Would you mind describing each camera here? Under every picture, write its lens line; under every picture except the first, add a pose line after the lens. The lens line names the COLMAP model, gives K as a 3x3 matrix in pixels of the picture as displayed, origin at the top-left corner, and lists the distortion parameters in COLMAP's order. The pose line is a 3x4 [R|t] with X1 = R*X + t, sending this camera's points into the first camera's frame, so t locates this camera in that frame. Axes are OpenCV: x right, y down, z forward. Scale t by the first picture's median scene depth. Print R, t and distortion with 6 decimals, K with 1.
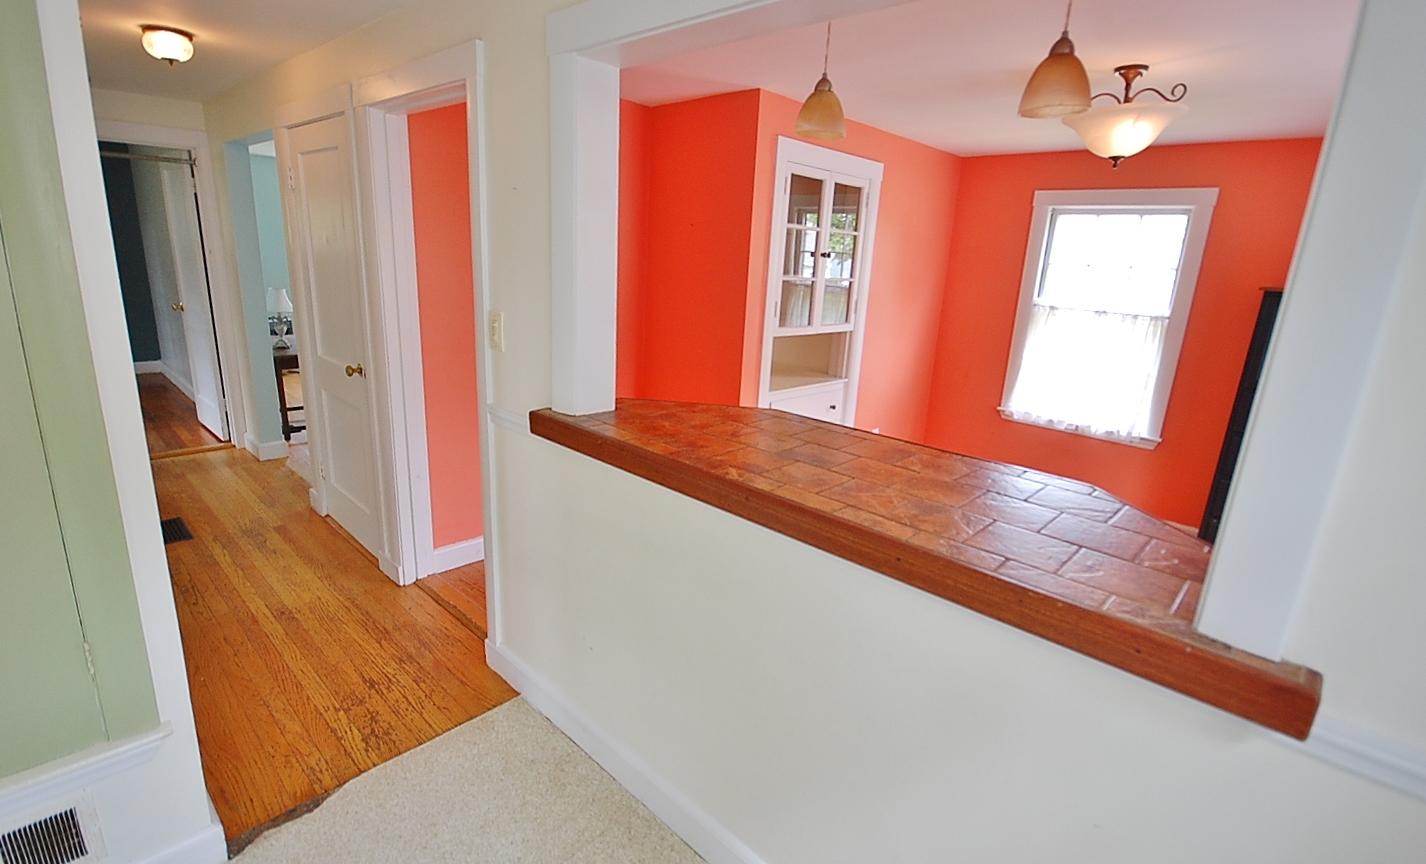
lens RADIAL K [[668.0, 0, 713.0], [0, 668.0, 432.0], [0, 0, 1]] dist [0.001201, 0.000810]
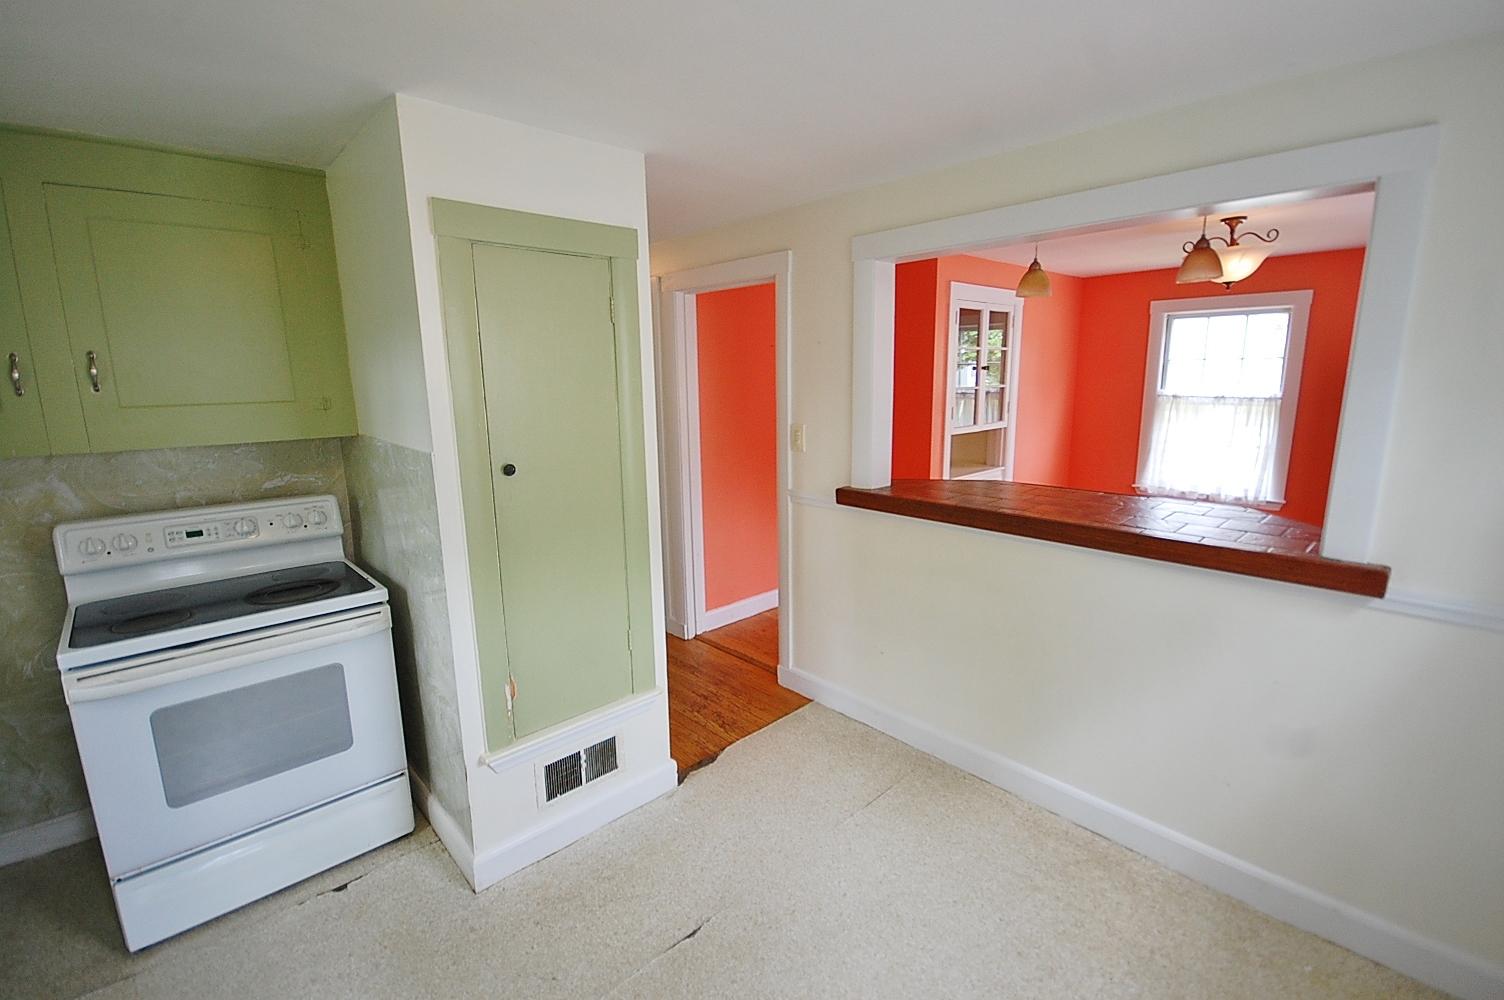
lens RADIAL K [[665.4, 0, 752.0], [0, 665.4, 500.0], [0, 0, 1]] dist [0.001551, -0.000154]
pose [[0.995301, -0.057807, -0.077676, -0.183156], [0.052313, 0.996104, -0.070991, 0.046832], [0.081477, 0.066594, 0.994448, -0.256792]]
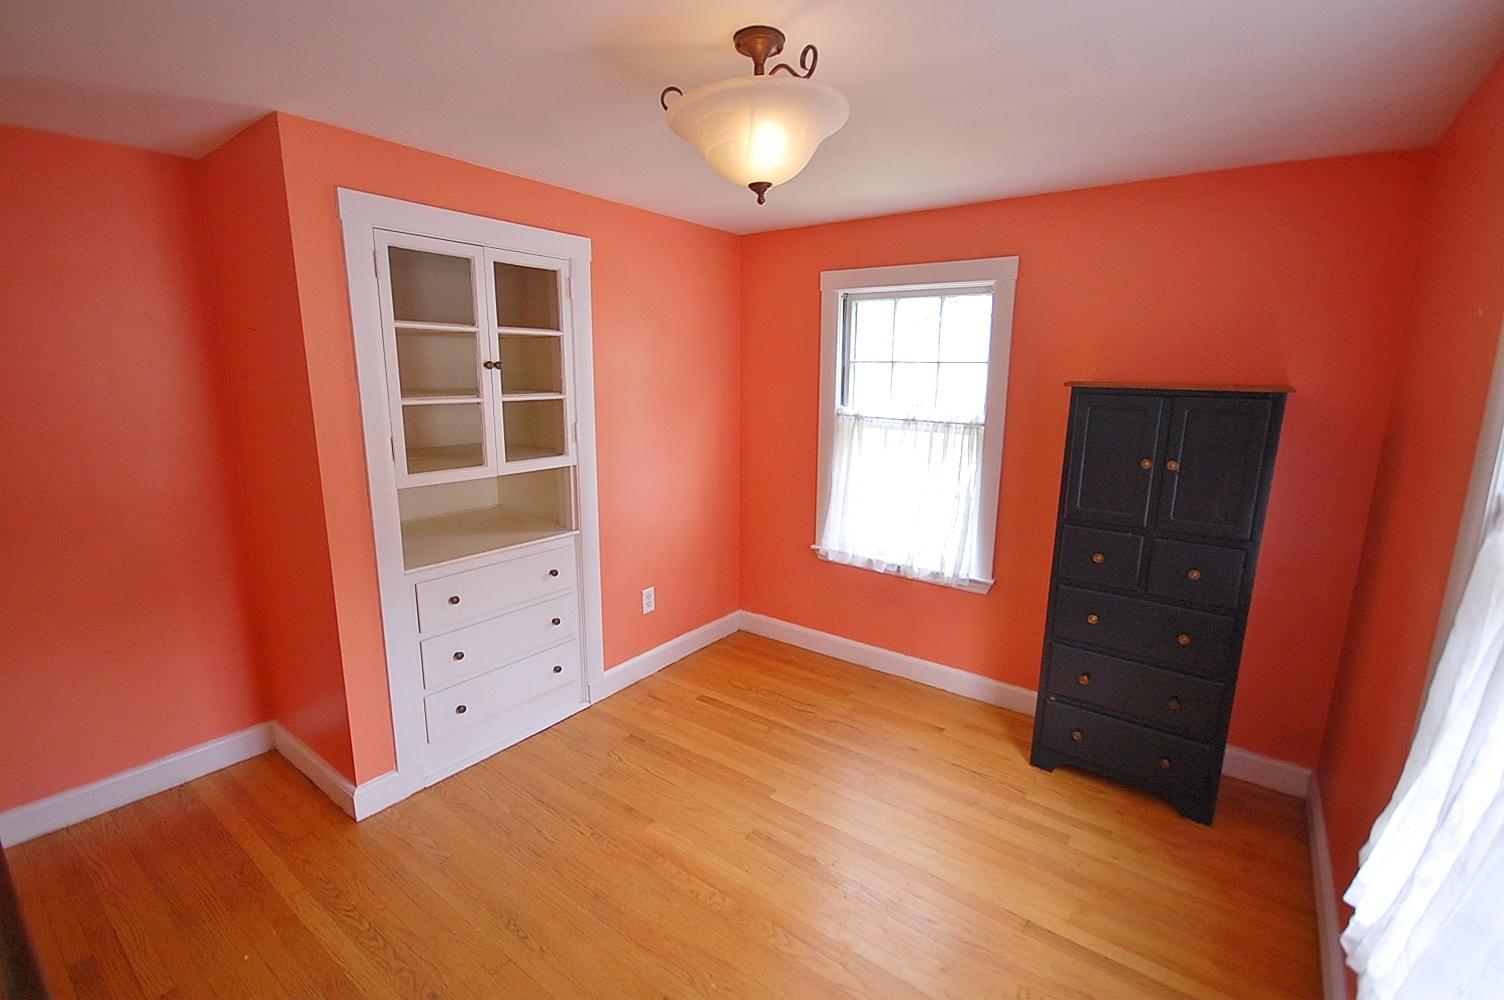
lens RADIAL K [[665.4, 0, 752.0], [0, 665.4, 500.0], [0, 0, 1]] dist [0.001551, -0.000154]
pose [[0.991724, -0.068418, 0.108643, 0.350722], [0.074702, 0.995696, -0.054852, -0.066323], [-0.104423, 0.062514, 0.992566, 0.289956]]
